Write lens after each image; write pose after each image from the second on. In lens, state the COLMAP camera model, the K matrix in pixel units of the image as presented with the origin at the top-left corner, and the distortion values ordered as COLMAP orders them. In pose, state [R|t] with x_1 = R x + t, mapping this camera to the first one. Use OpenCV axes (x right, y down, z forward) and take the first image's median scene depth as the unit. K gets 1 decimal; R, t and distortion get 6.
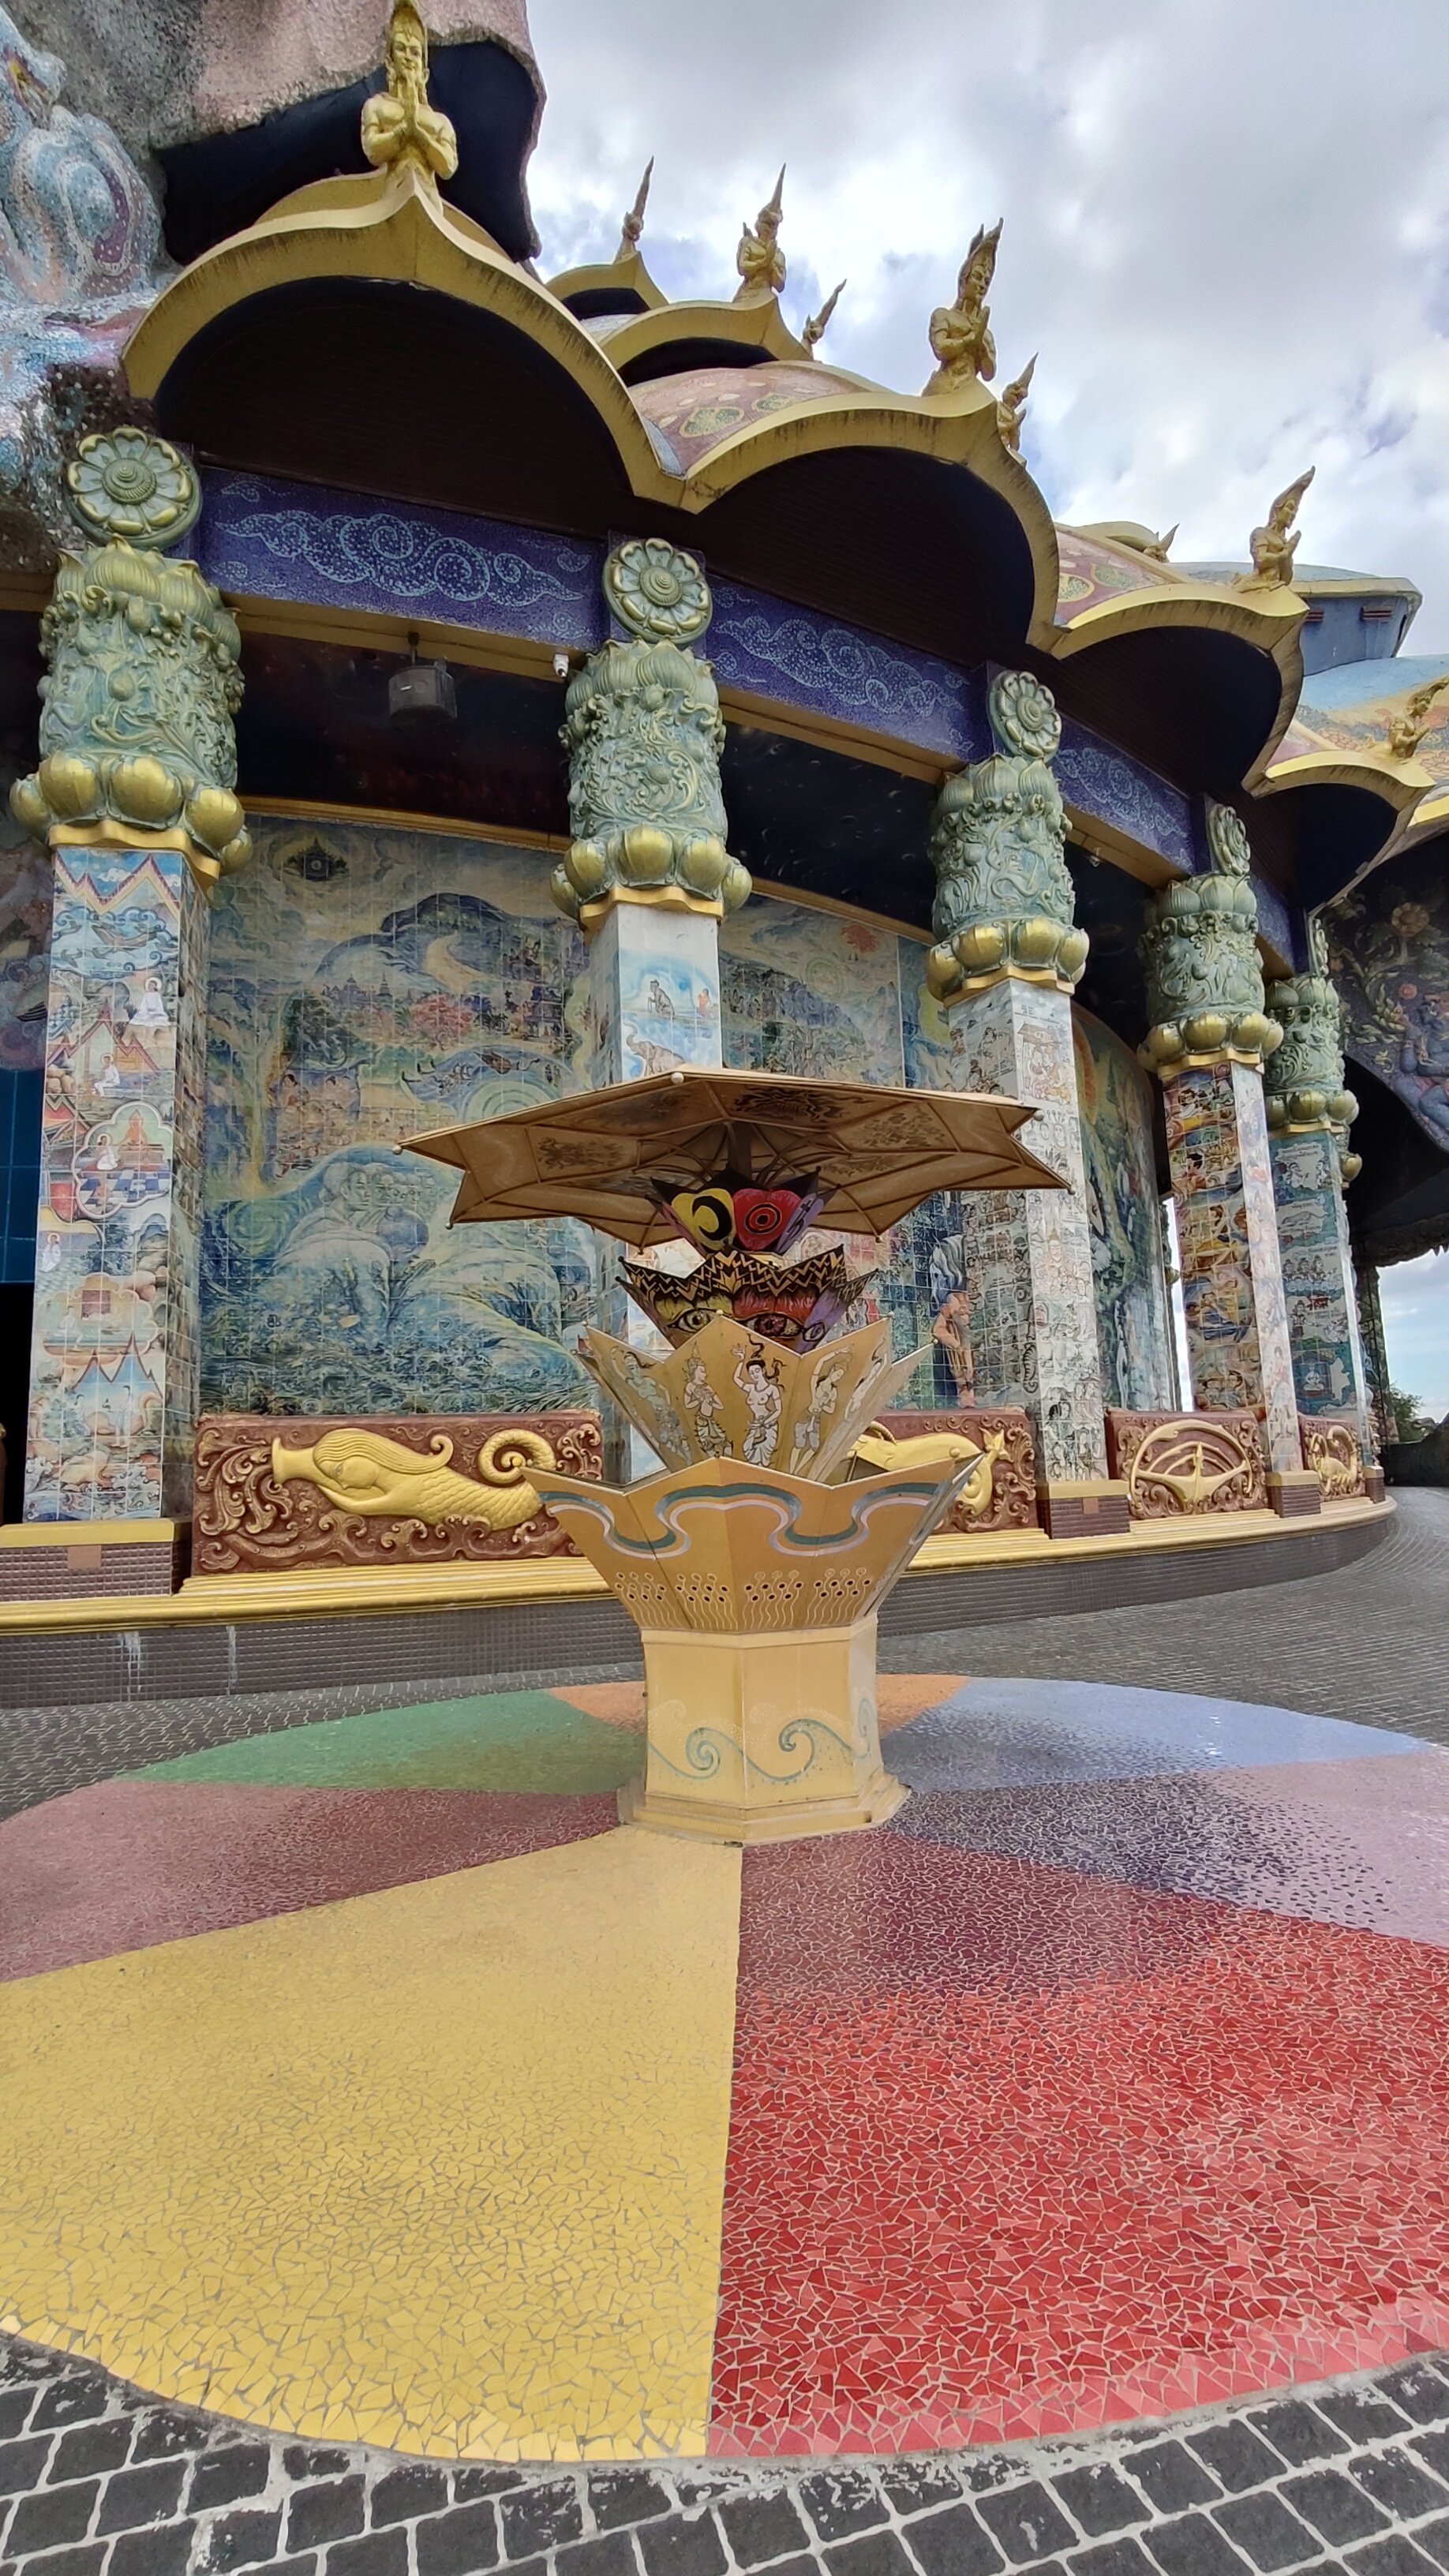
lens RADIAL K [[1204.6, 0, 735.5], [0, 1204.6, 1304.3], [0, 0, 1]] dist [0.000448, 0.000272]
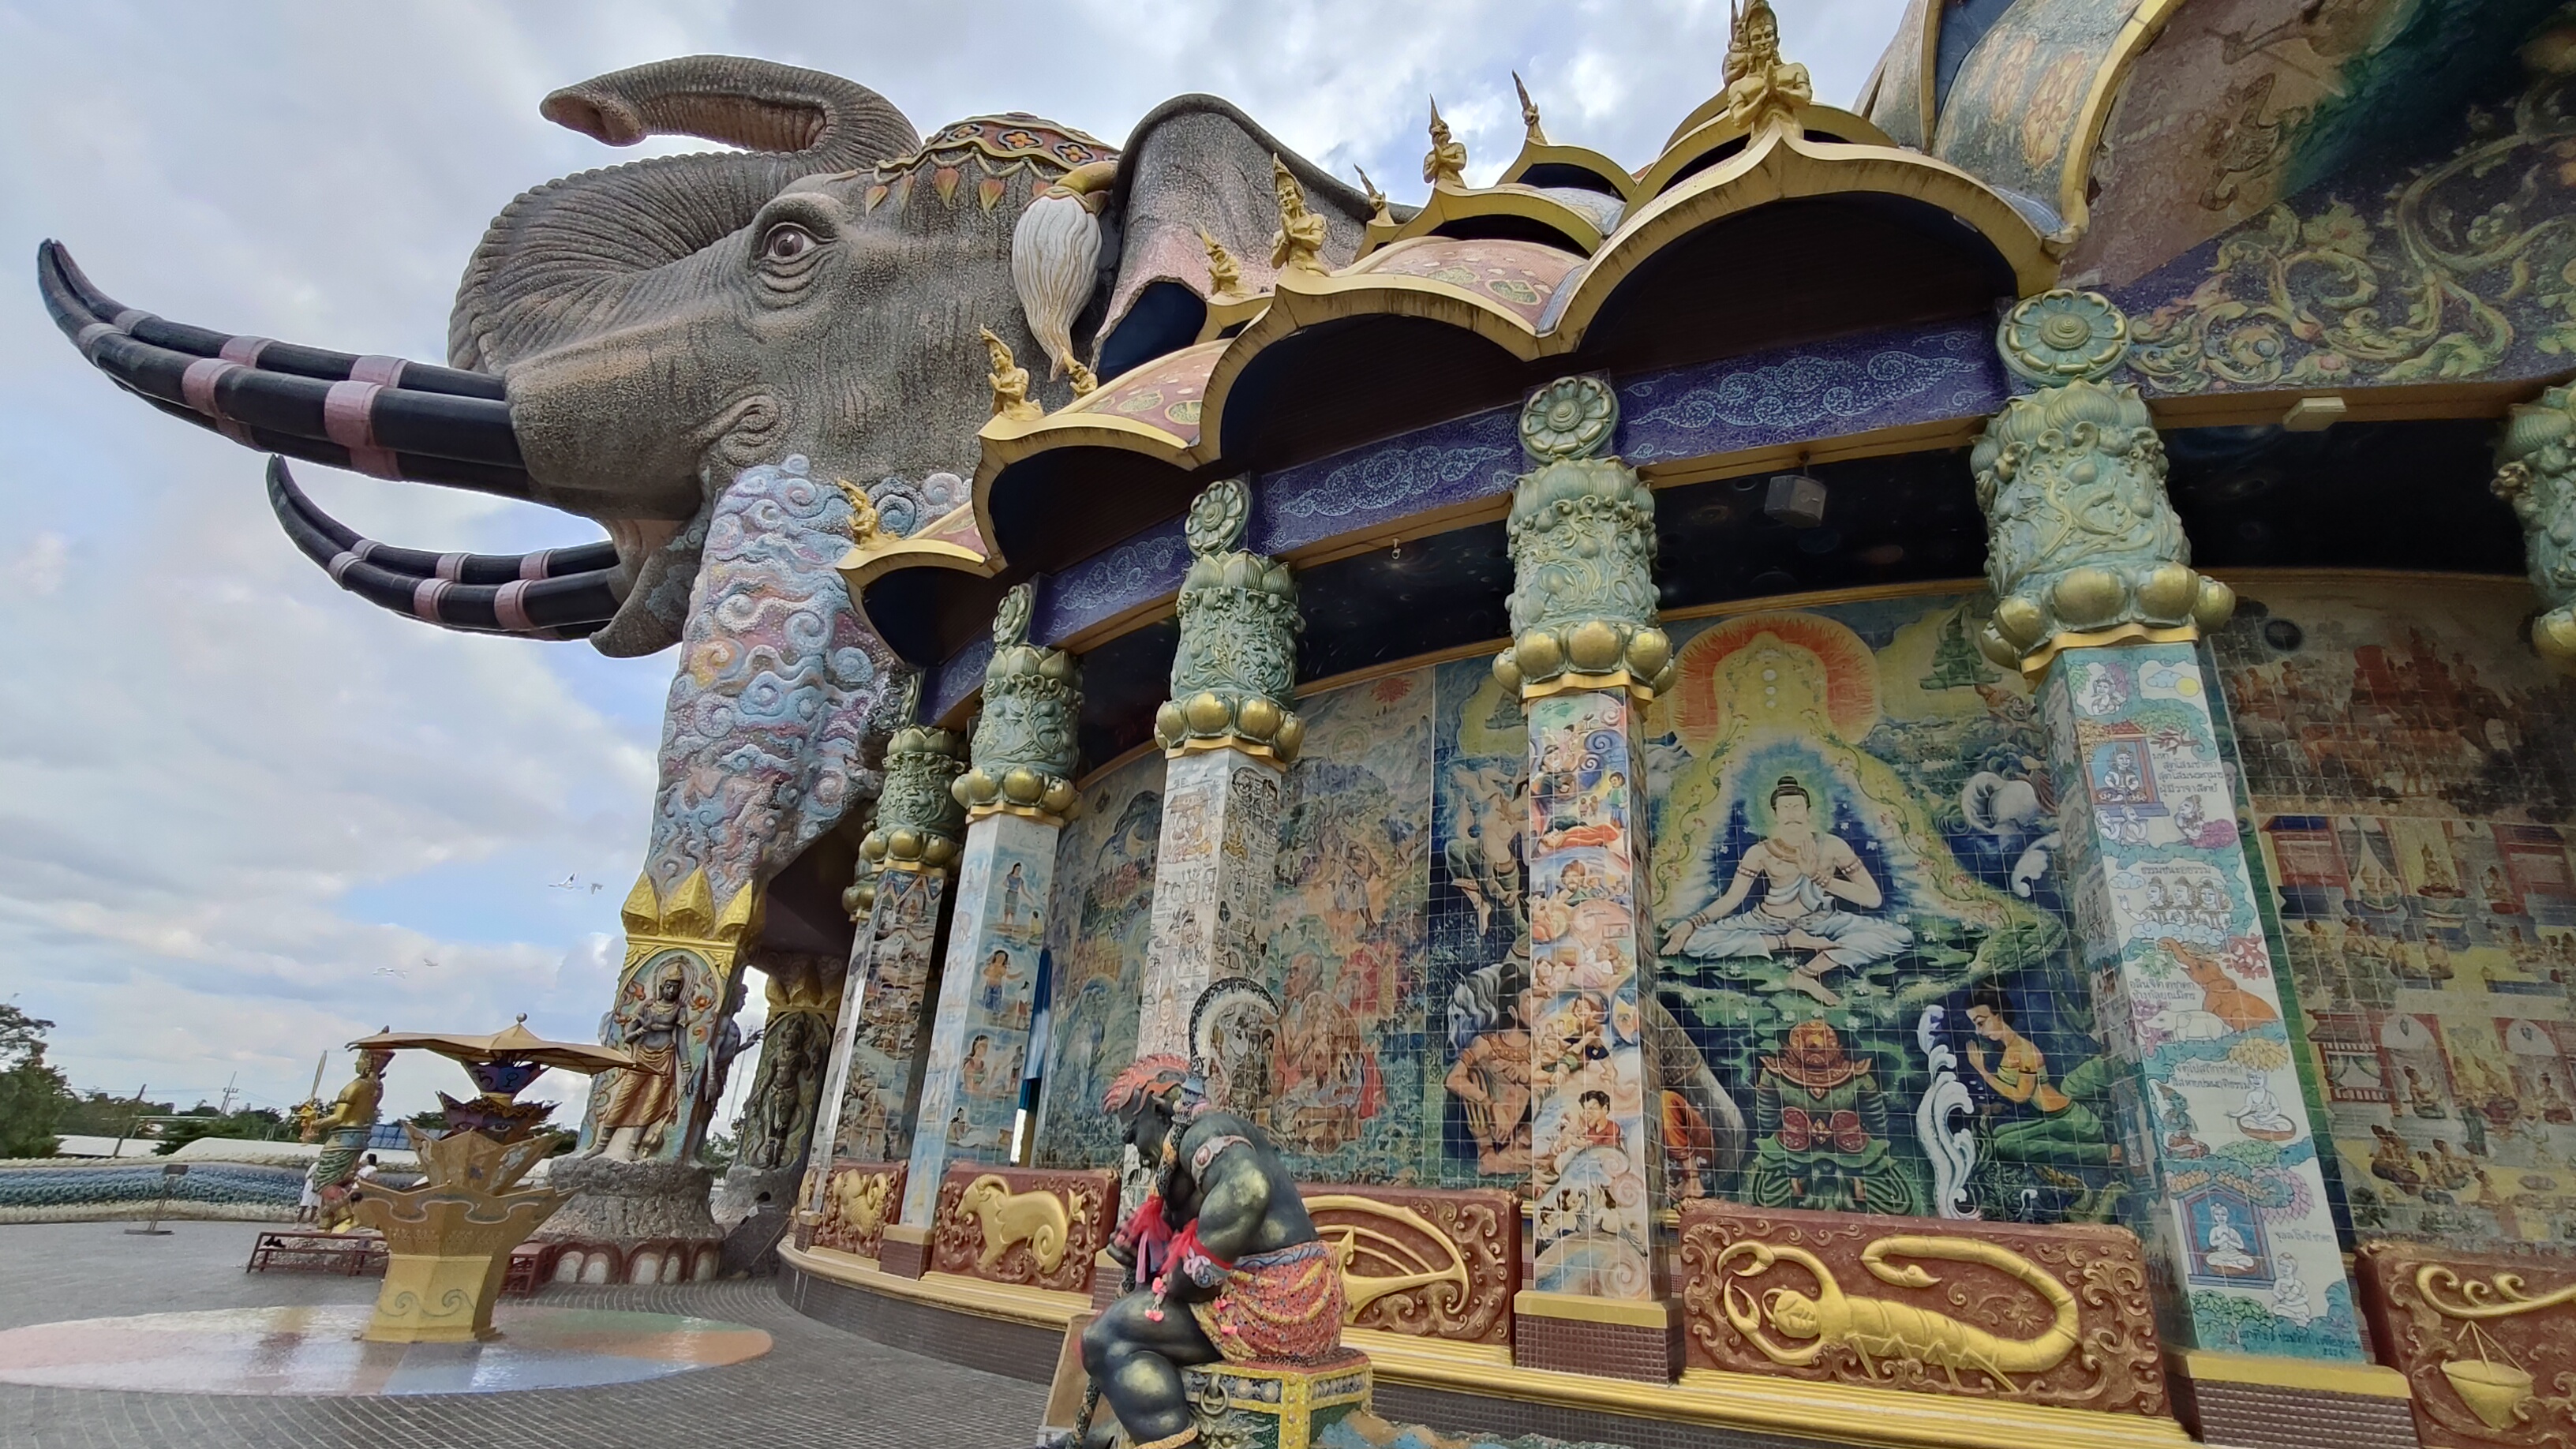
lens RADIAL K [[1204.6, 0, 1279.8], [0, 1204.6, 713.6], [0, 0, 1]] dist [0.000448, 0.000272]
pose [[0.309998, -0.310732, -0.898525, 0.991154], [0.063003, 0.949719, -0.306699, 0.028237], [0.948647, 0.038466, 0.313988, 0.579815]]
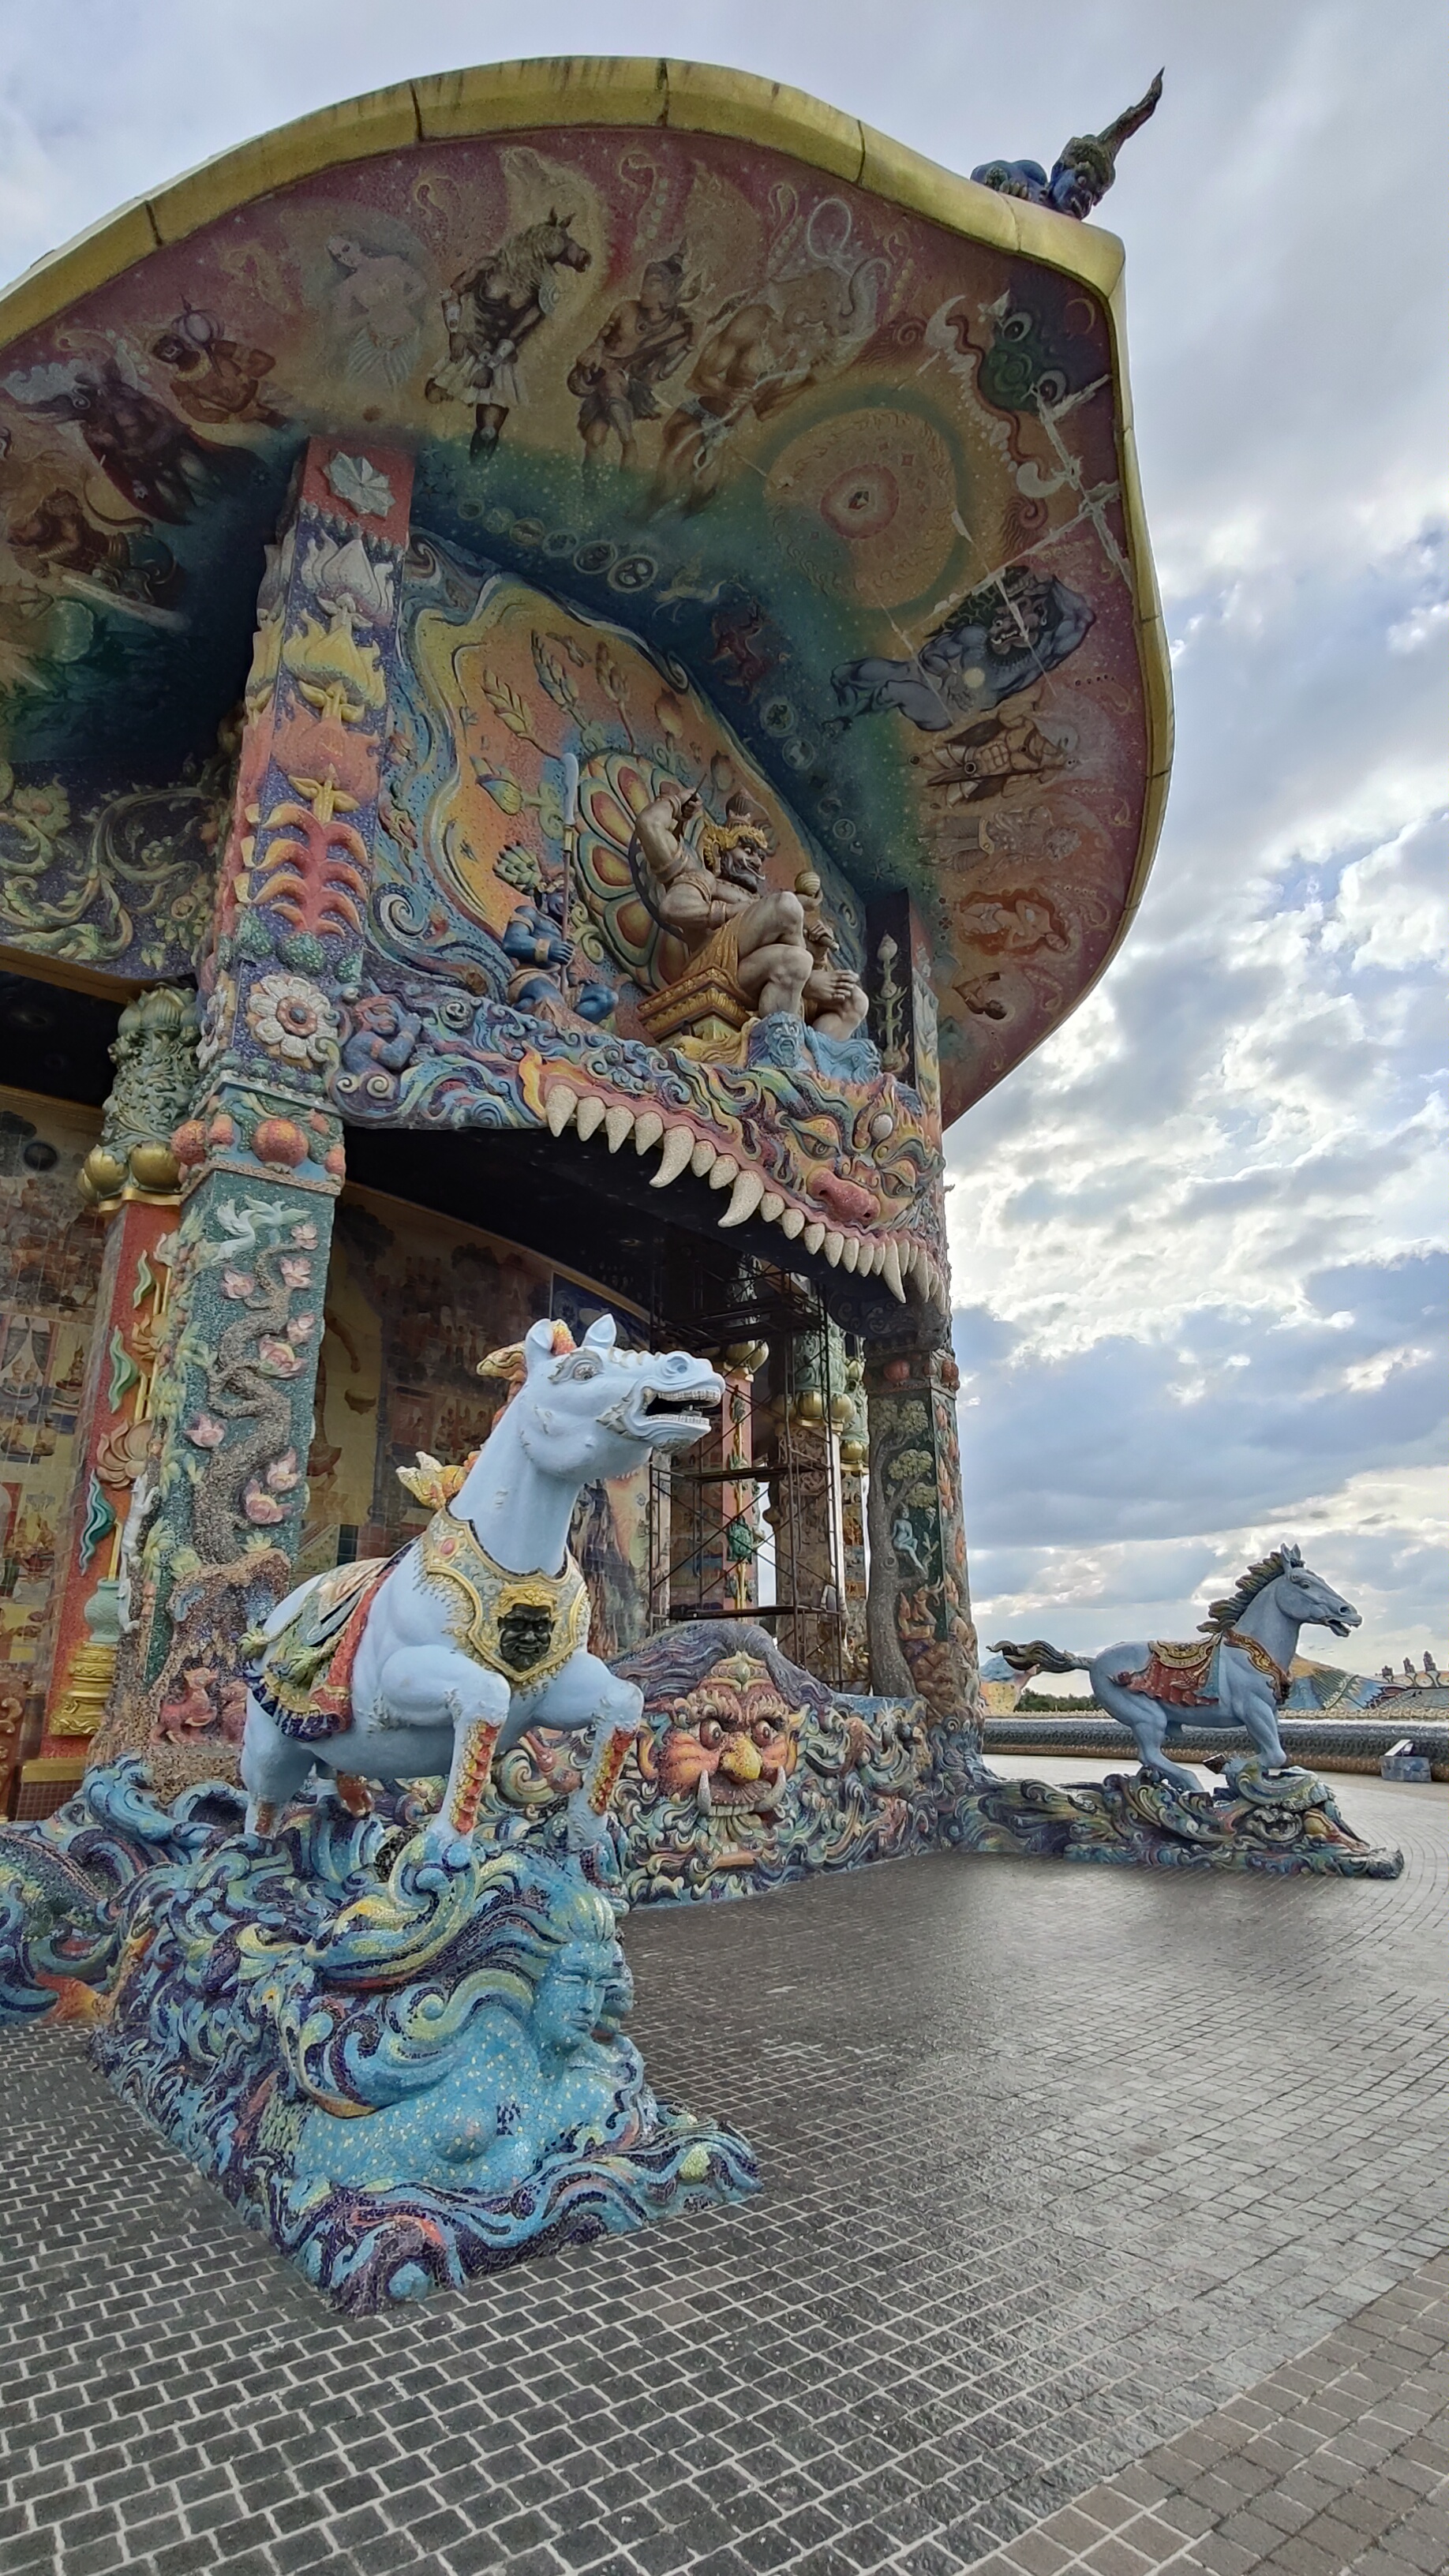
lens RADIAL K [[1223.7, 0, 725.0], [0, 1223.7, 1301.8], [0, 0, 1]] dist [0.003498, 0.000217]
pose [[0.868199, -0.135894, -0.477246, 1.371729], [0.053089, 0.981687, -0.182953, 0.080083], [0.493368, 0.133503, 0.859514, 0.935794]]
